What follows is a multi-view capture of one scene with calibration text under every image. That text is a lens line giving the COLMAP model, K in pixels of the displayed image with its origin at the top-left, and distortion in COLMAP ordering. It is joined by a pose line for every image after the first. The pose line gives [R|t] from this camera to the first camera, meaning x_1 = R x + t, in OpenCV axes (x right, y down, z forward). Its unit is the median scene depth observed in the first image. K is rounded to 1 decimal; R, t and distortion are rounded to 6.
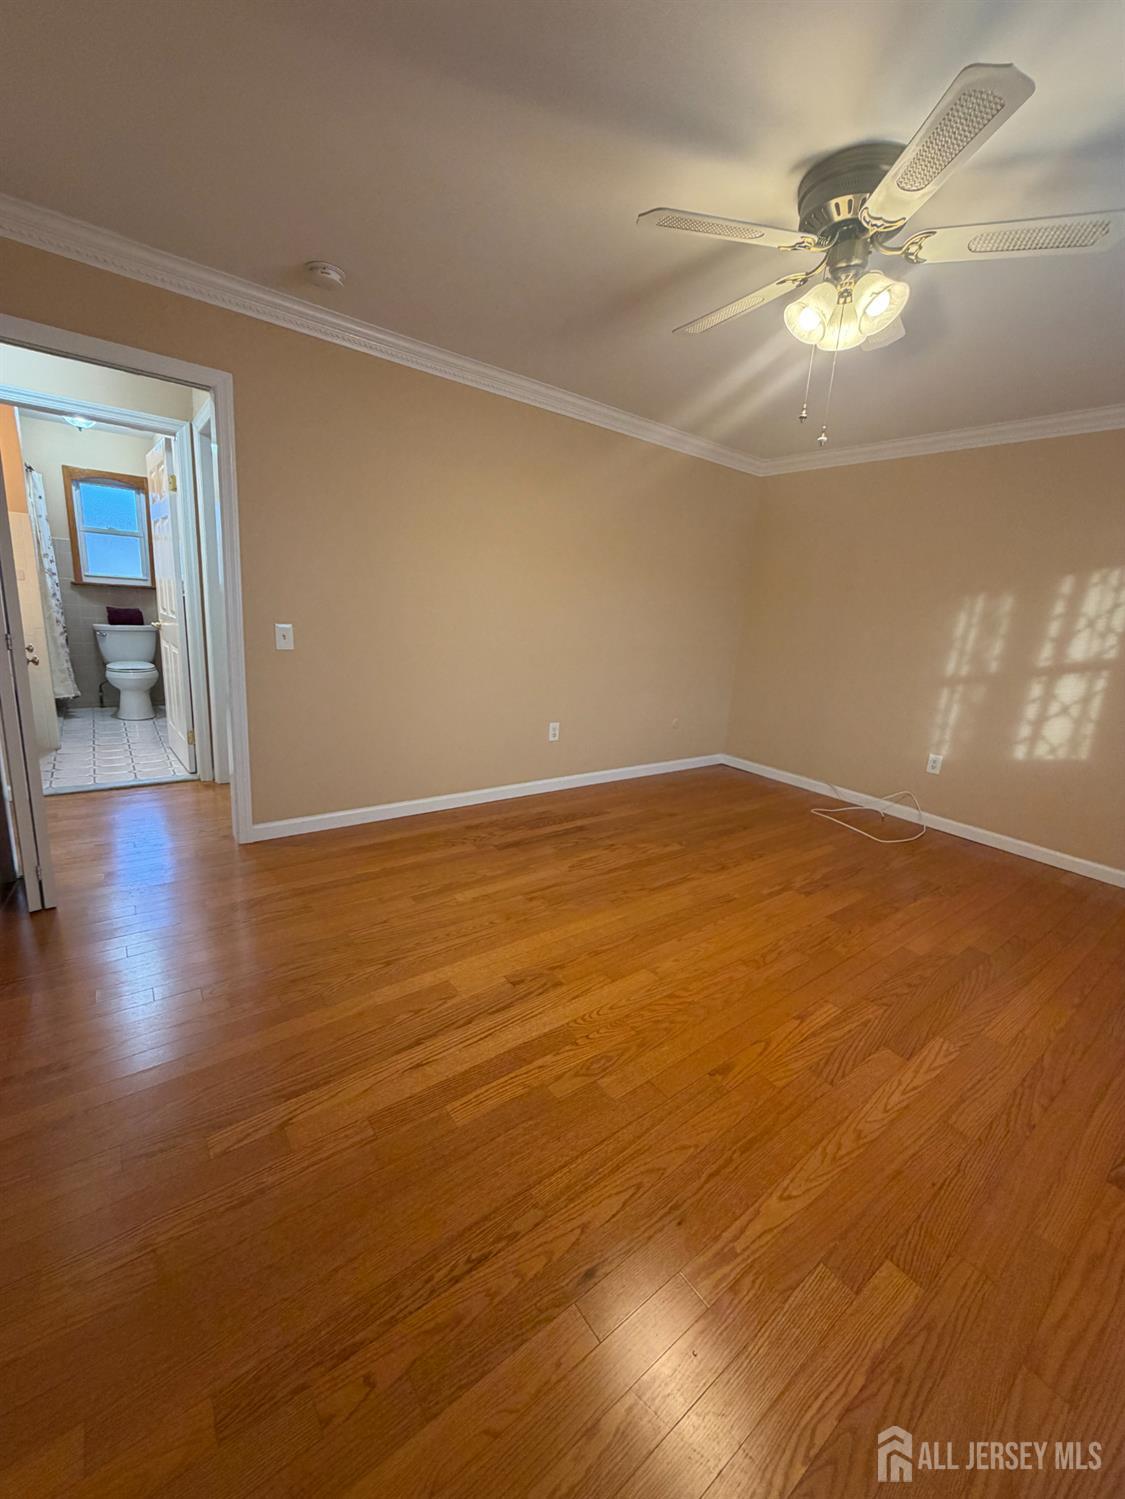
lens RADIAL K [[599.6, 0, 561.7], [0, 599.6, 747.6], [0, 0, 1]] dist [0.015817, -0.000073]
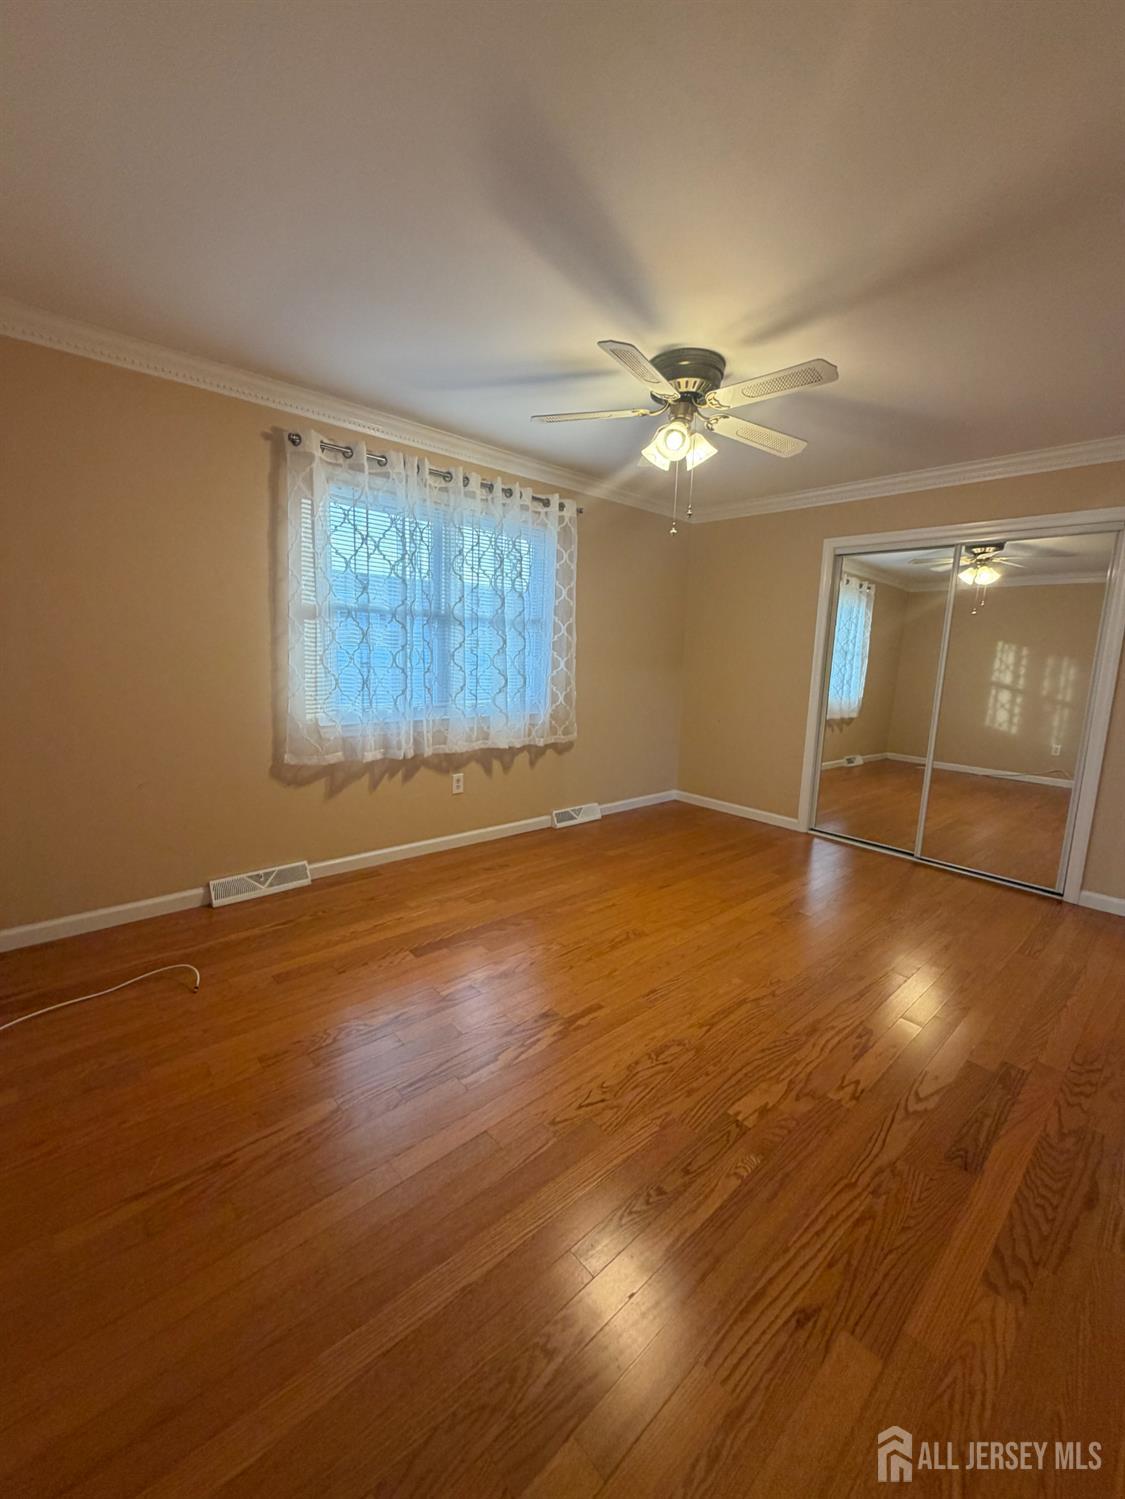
lens RADIAL K [[599.6, 0, 562.1], [0, 599.6, 746.4], [0, 0, 1]] dist [0.015817, -0.000073]
pose [[-0.991414, -0.092786, -0.092133, 0.447485], [-0.121543, 0.913765, 0.387635, -0.324256], [0.048221, 0.395505, -0.917197, 1.422733]]
